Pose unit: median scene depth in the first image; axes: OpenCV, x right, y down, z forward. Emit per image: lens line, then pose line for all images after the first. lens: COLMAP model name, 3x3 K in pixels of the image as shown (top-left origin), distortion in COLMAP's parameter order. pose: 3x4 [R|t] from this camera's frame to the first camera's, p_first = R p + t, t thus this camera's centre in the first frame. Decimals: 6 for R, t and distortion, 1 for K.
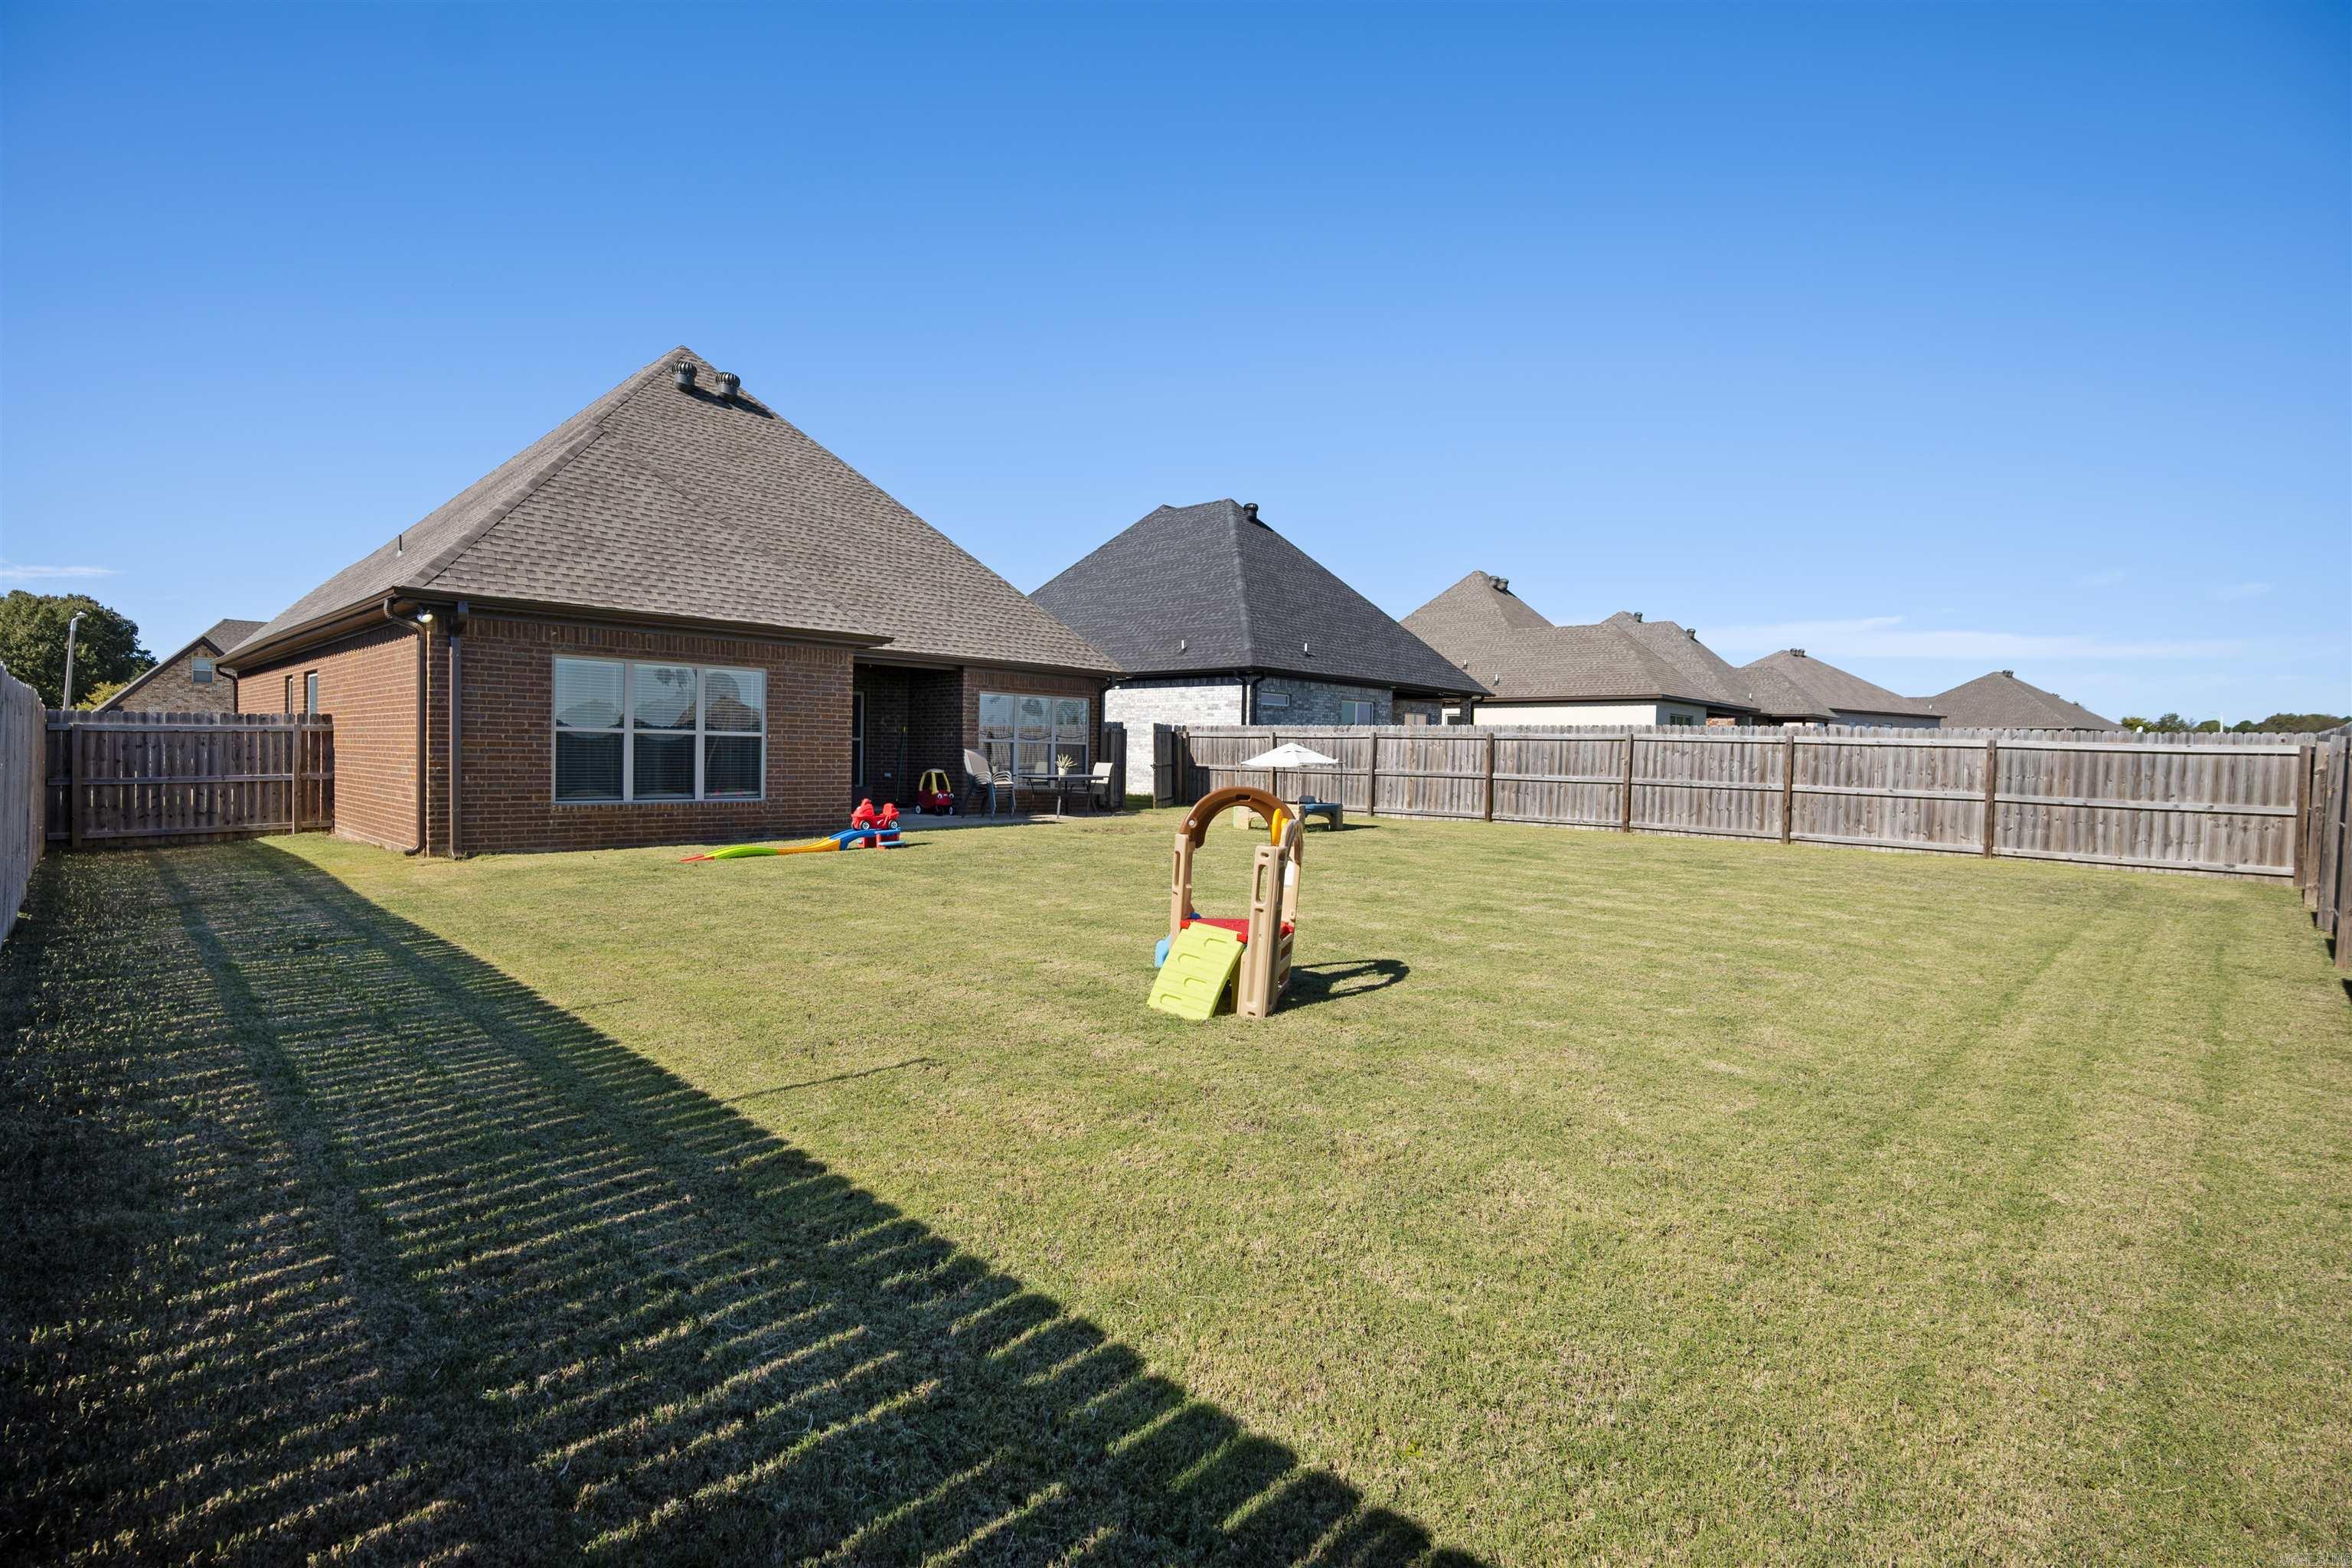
lens RADIAL K [[1095.1, 0, 1171.6], [0, 1095.1, 772.4], [0, 0, 1]] dist [0.000147, -0.000008]
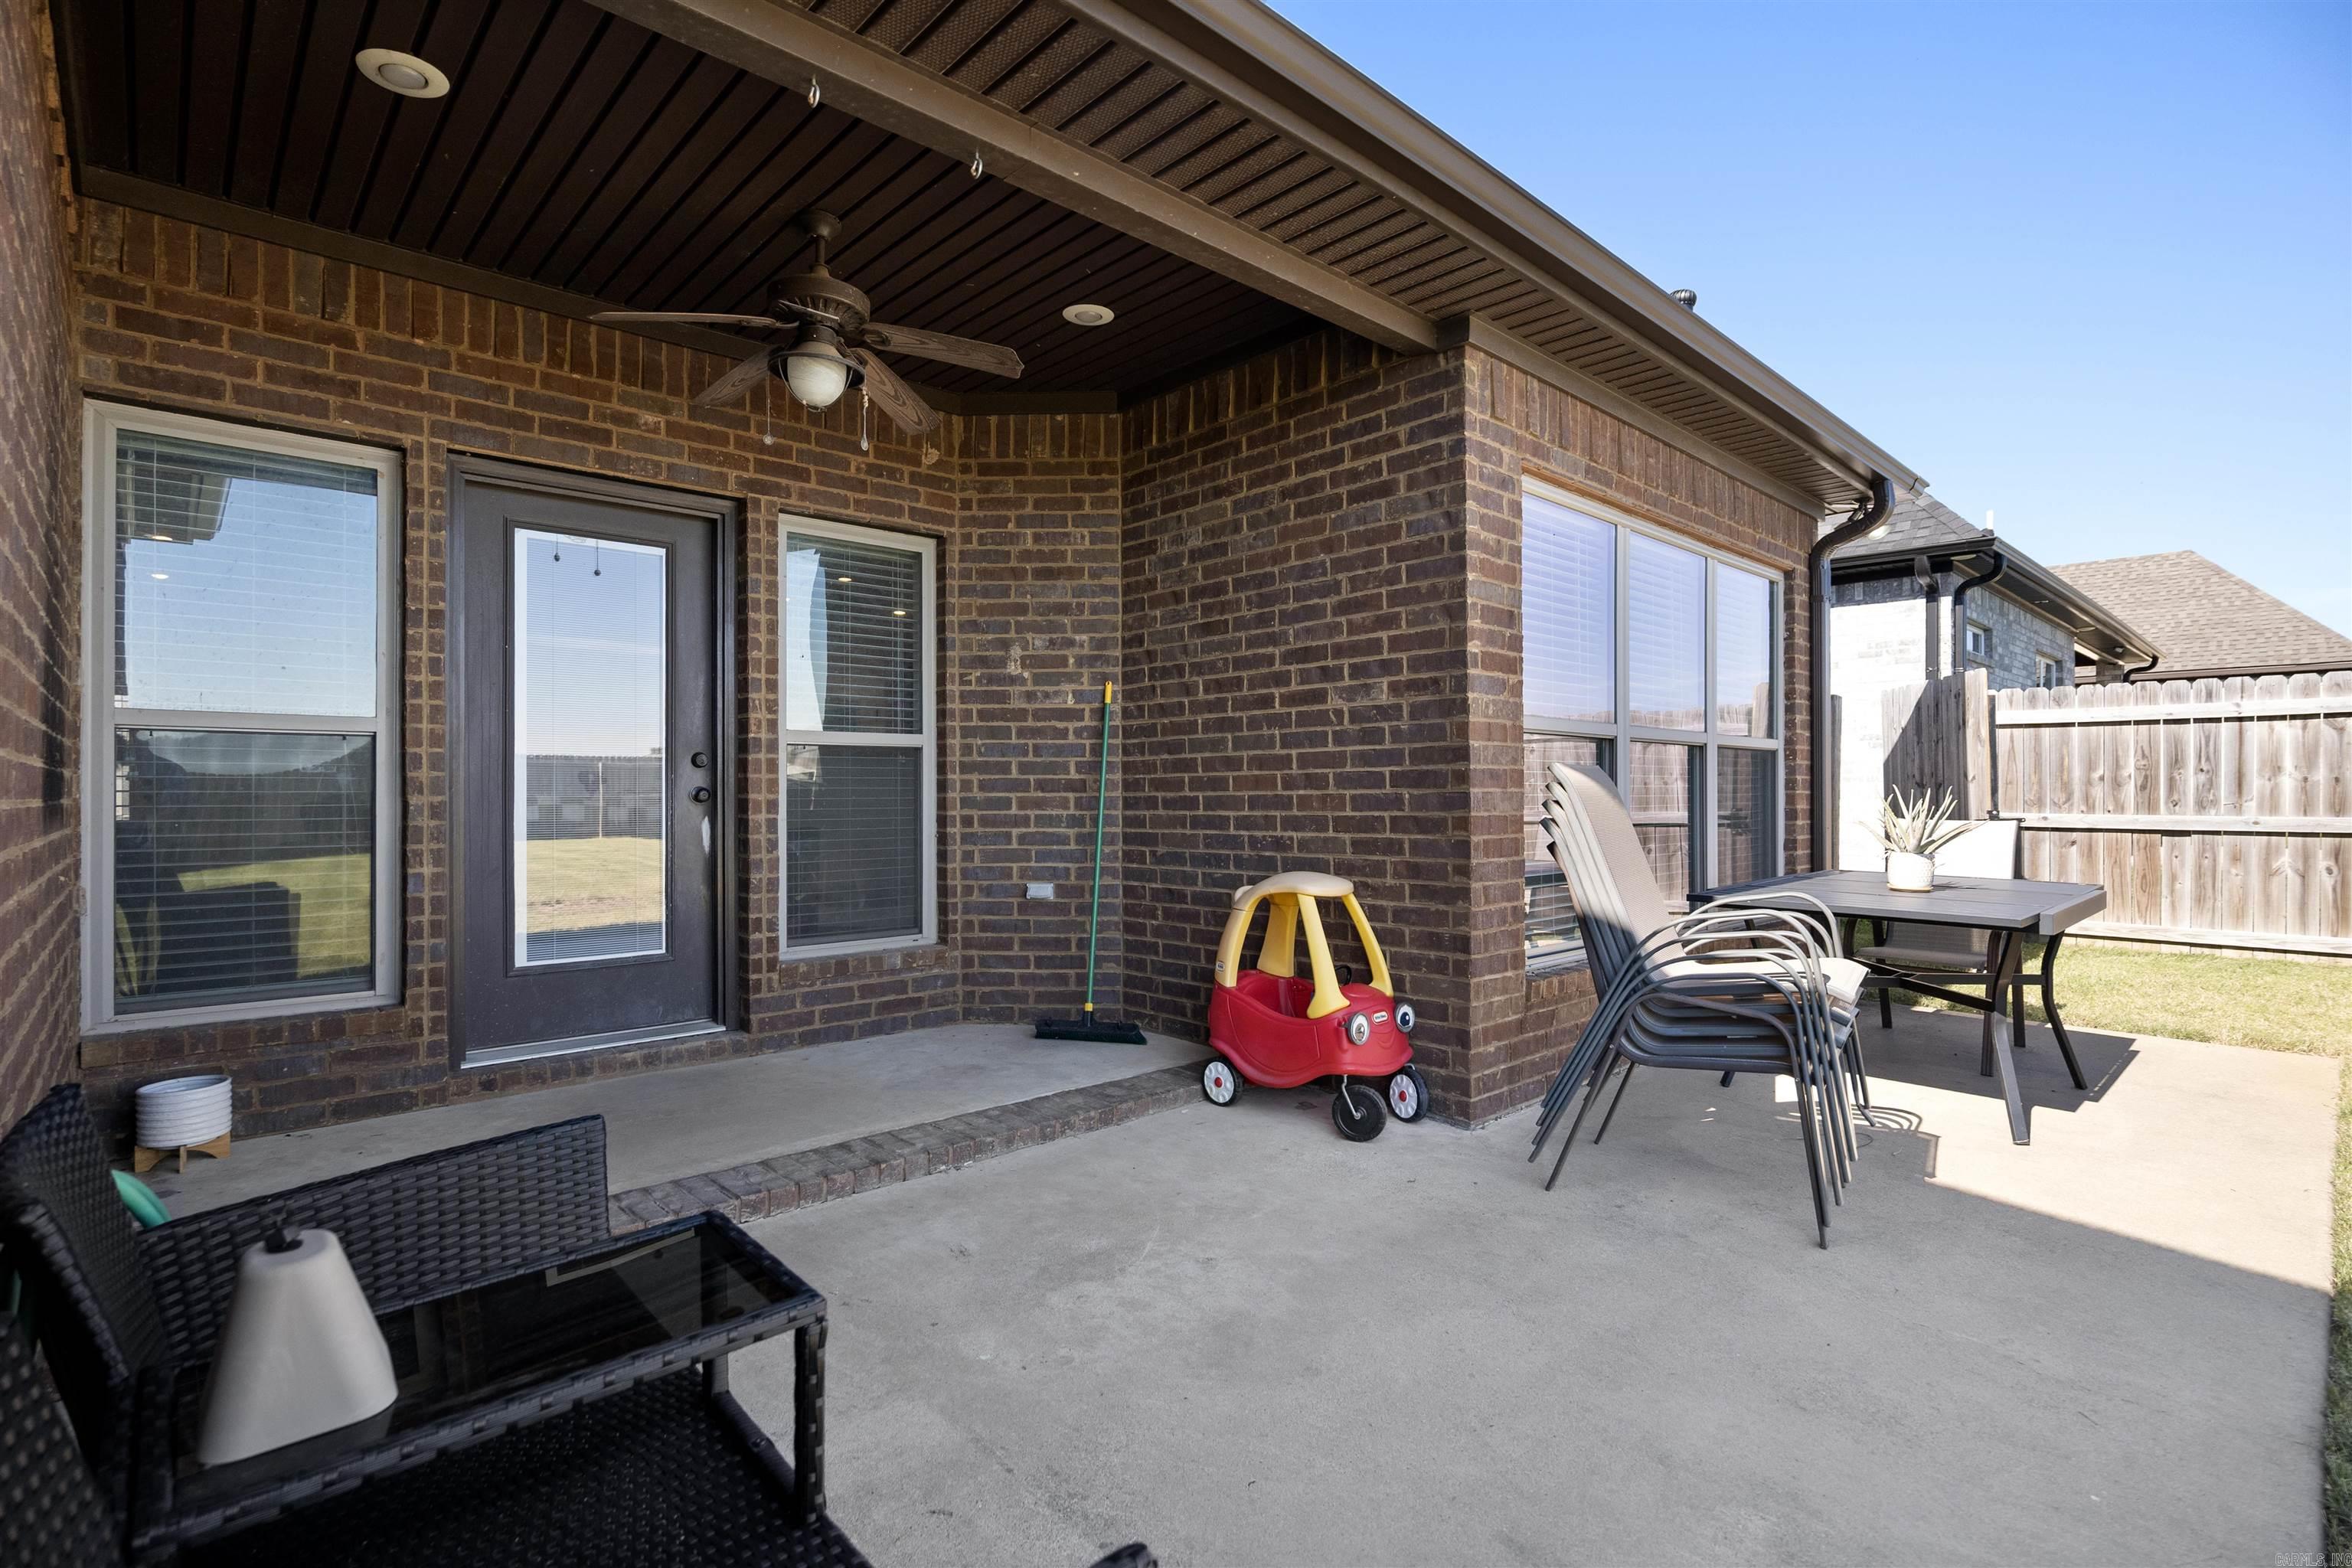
lens RADIAL K [[1095.1, 0, 1176.4], [0, 1095.1, 783.2], [0, 0, 1]] dist [0.000147, -0.000008]
pose [[0.998836, -0.017442, -0.044978, -0.219814], [0.016451, 0.999616, -0.022304, -0.014989], [0.045350, 0.021539, 0.998739, 0.770401]]
